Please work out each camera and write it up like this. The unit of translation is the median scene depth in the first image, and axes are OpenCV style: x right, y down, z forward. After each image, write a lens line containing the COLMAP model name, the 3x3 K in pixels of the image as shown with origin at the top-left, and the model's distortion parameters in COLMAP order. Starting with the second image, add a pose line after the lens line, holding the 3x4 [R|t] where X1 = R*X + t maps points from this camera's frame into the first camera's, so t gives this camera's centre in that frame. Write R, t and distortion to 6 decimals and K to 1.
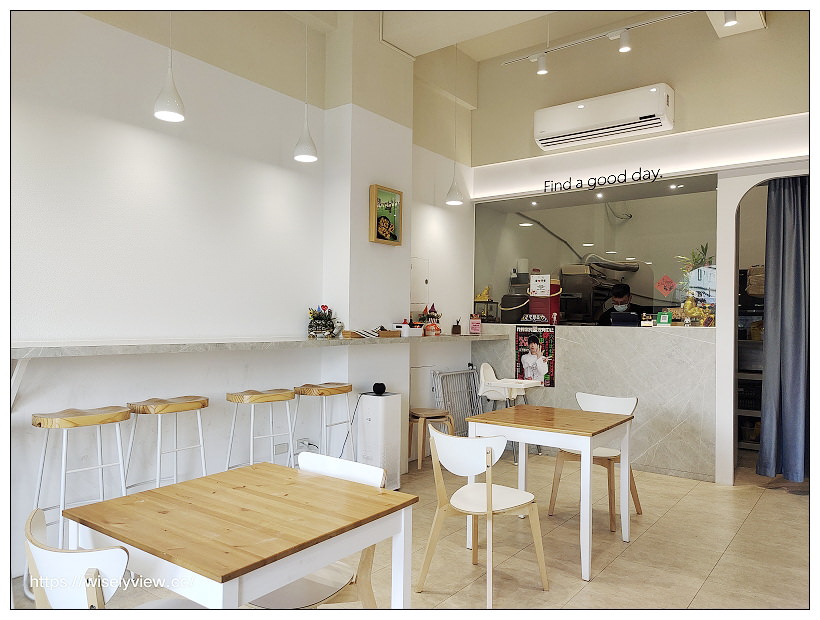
lens RADIAL K [[609.3, 0, 409.3], [0, 609.3, 308.4], [0, 0, 1]] dist [0.031491, 0.001916]
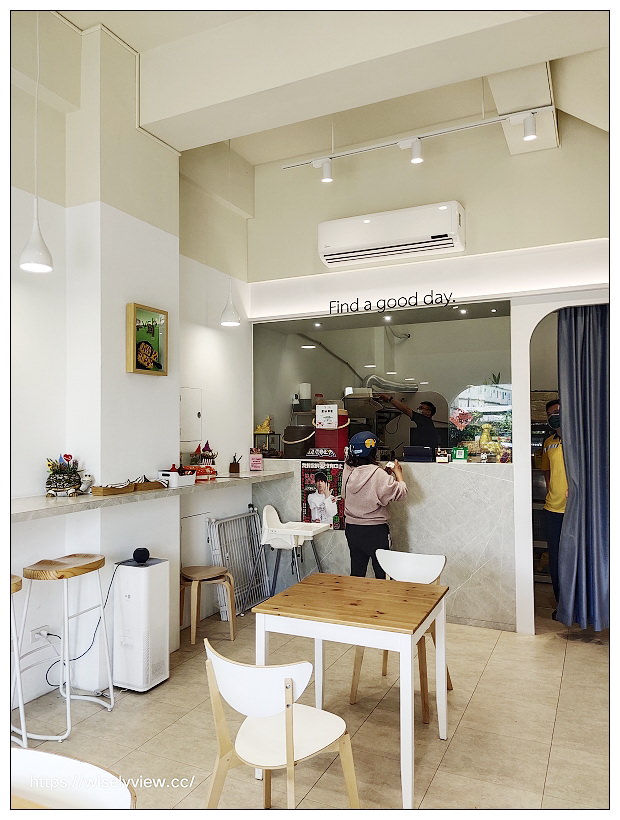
lens RADIAL K [[609.3, 0, 306.6], [0, 609.3, 414.4], [0, 0, 1]] dist [0.031491, 0.001916]
pose [[0.979576, -0.014248, 0.200570, 0.004927], [0.015573, 0.999866, -0.005030, -0.043476], [-0.200472, 0.008050, 0.979666, 0.145627]]
